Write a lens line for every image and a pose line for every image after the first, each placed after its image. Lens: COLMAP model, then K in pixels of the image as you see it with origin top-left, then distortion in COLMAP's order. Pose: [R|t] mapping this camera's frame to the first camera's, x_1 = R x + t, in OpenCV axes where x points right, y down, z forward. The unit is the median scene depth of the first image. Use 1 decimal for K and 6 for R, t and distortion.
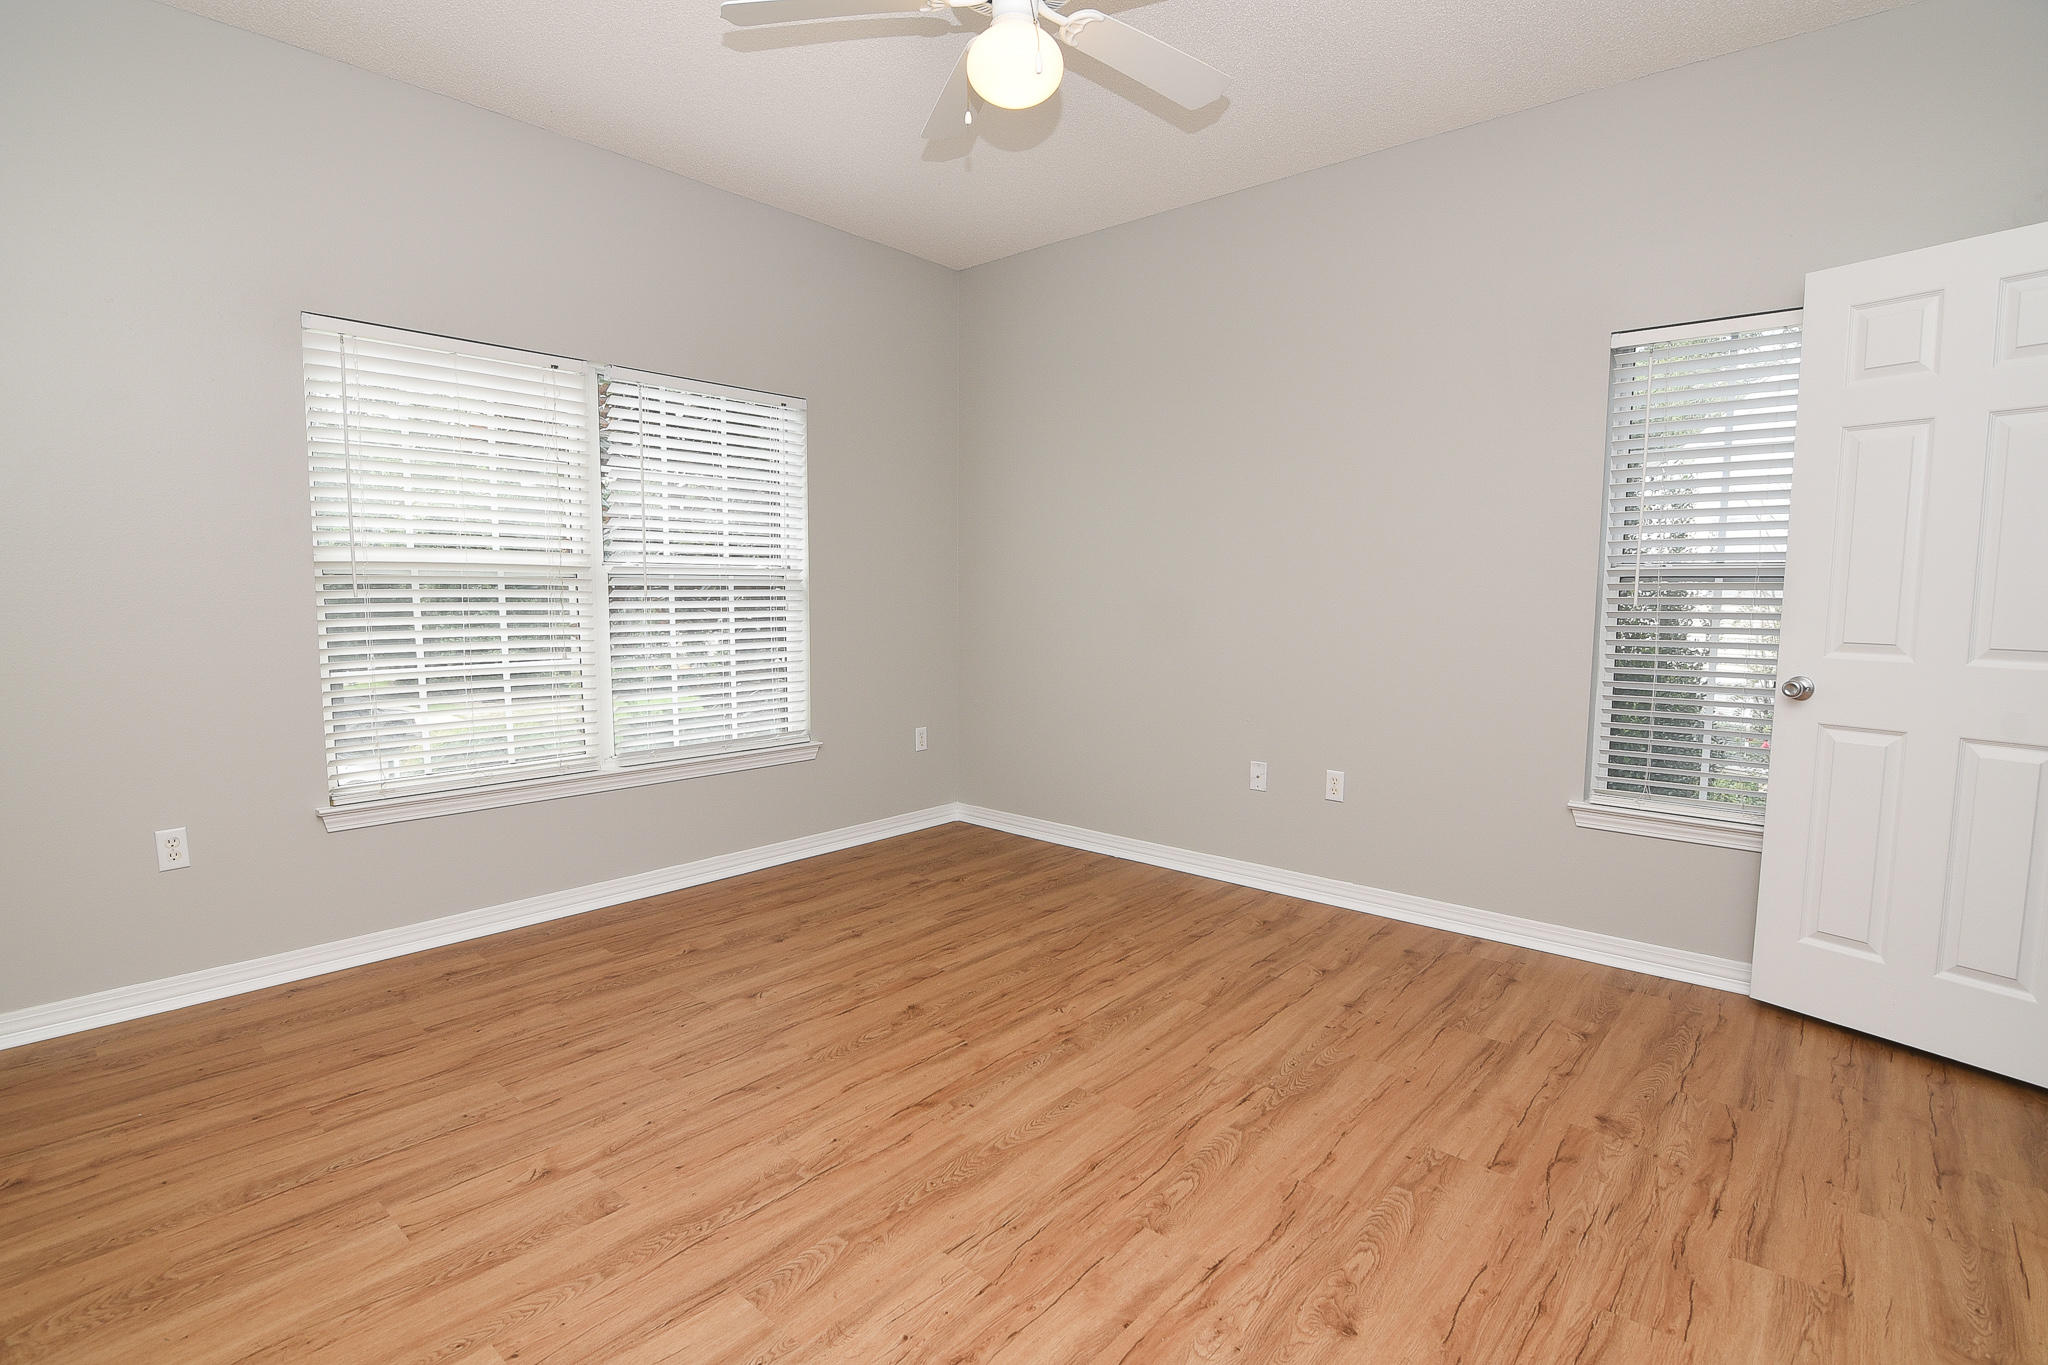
lens RADIAL K [[1023.5, 0, 1034.0], [0, 1023.5, 689.4], [0, 0, 1]] dist [-0.004677, -0.018432]
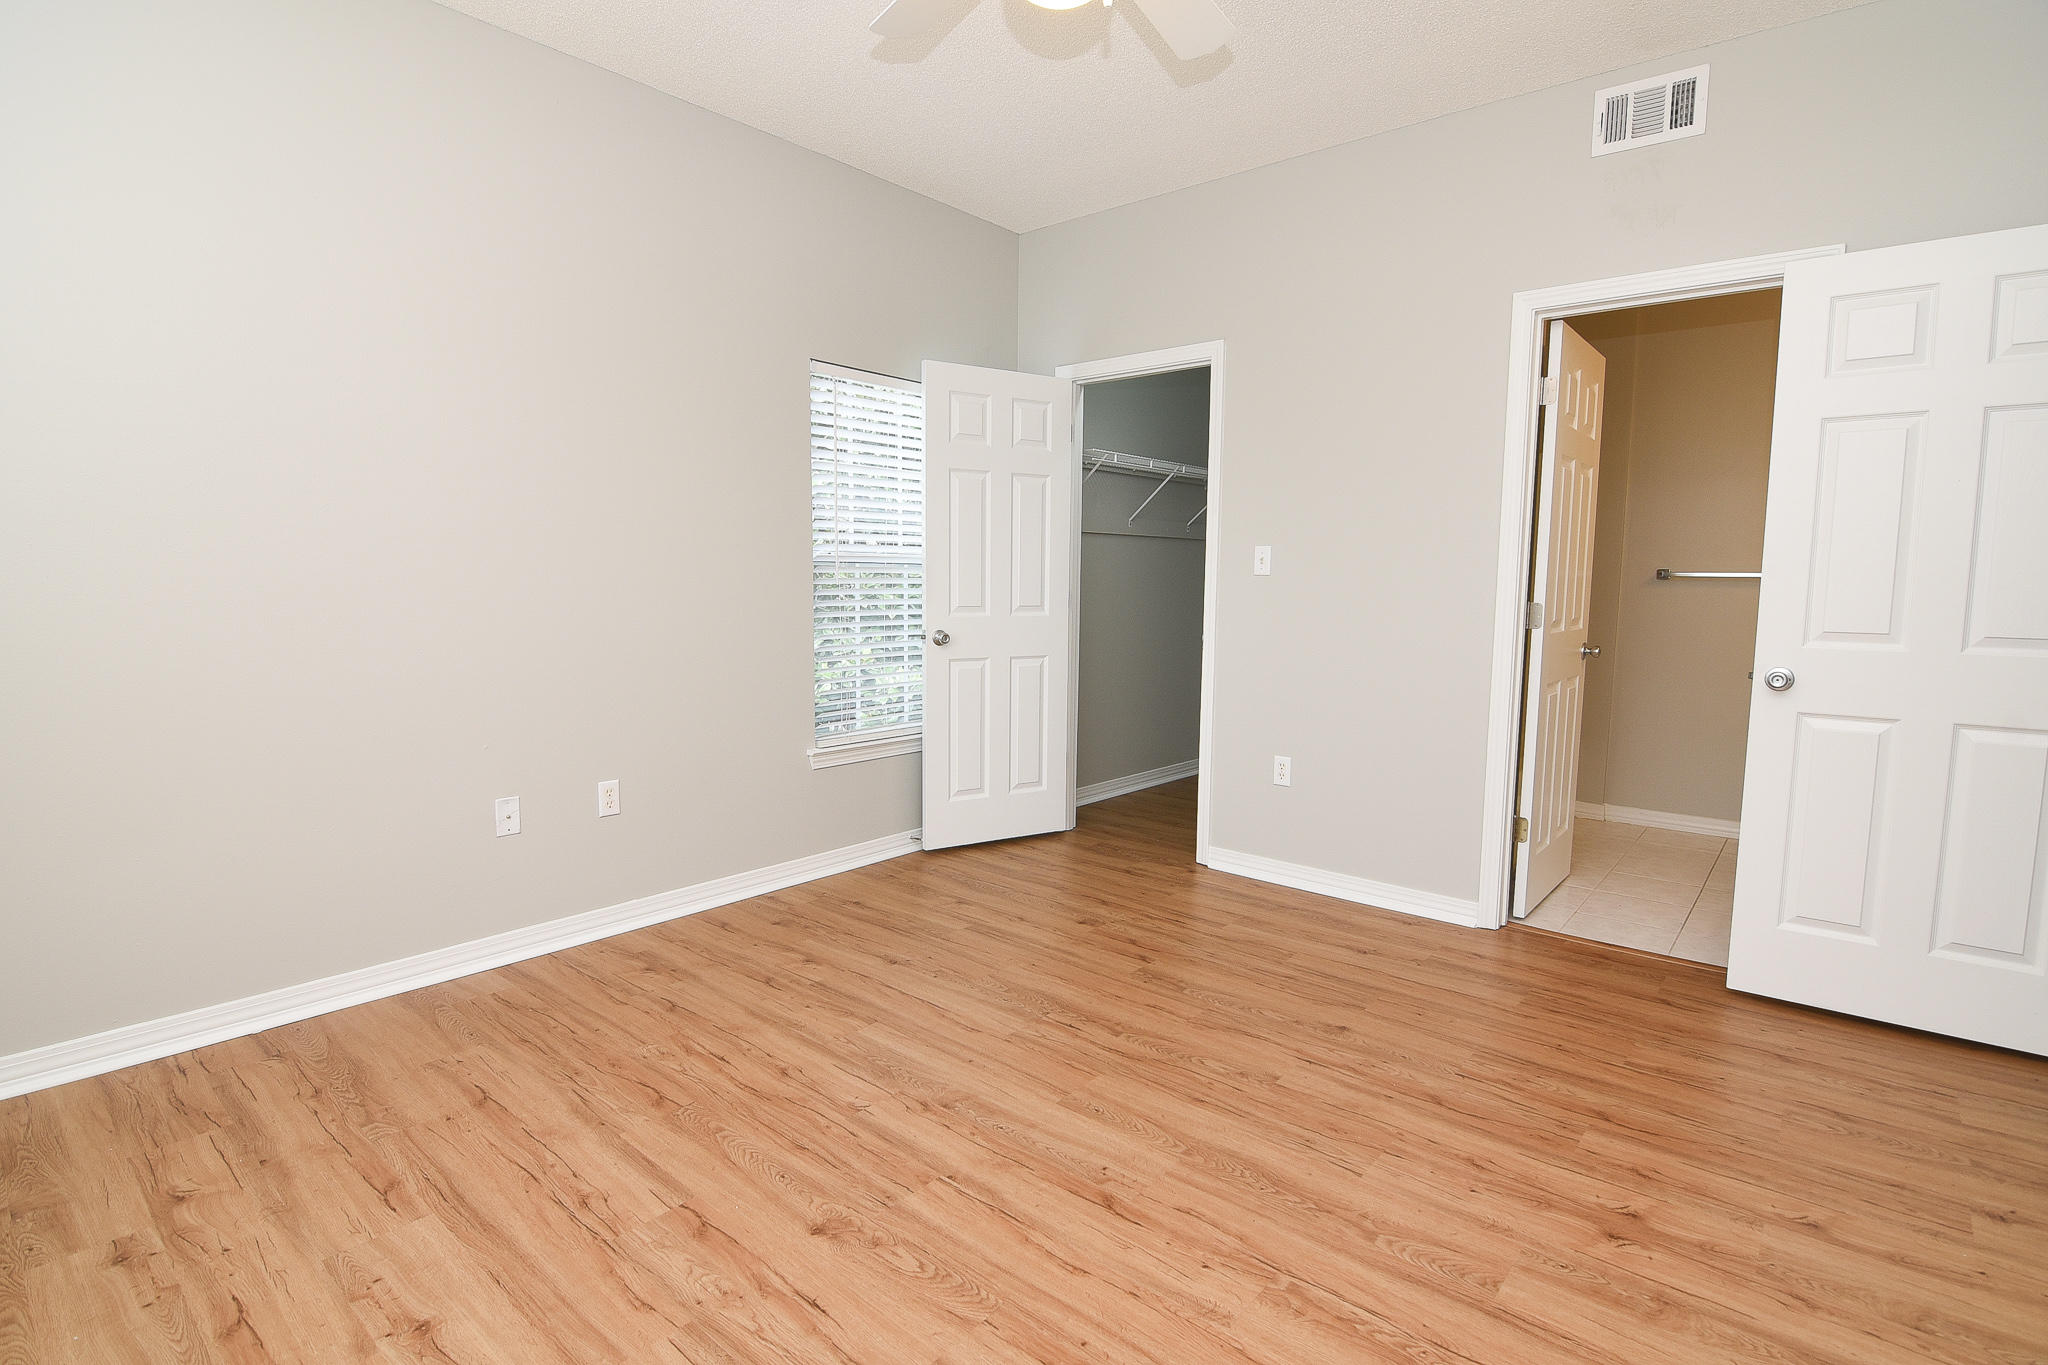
lens RADIAL K [[990.8, 0, 1027.7], [0, 990.8, 688.8], [0, 0, 1]] dist [-0.004128, -0.012657]
pose [[-0.018202, -0.119175, 0.992706, -0.675987], [0.085558, 0.989043, 0.120304, -0.086125], [-0.996167, 0.087124, -0.007806, 0.819285]]
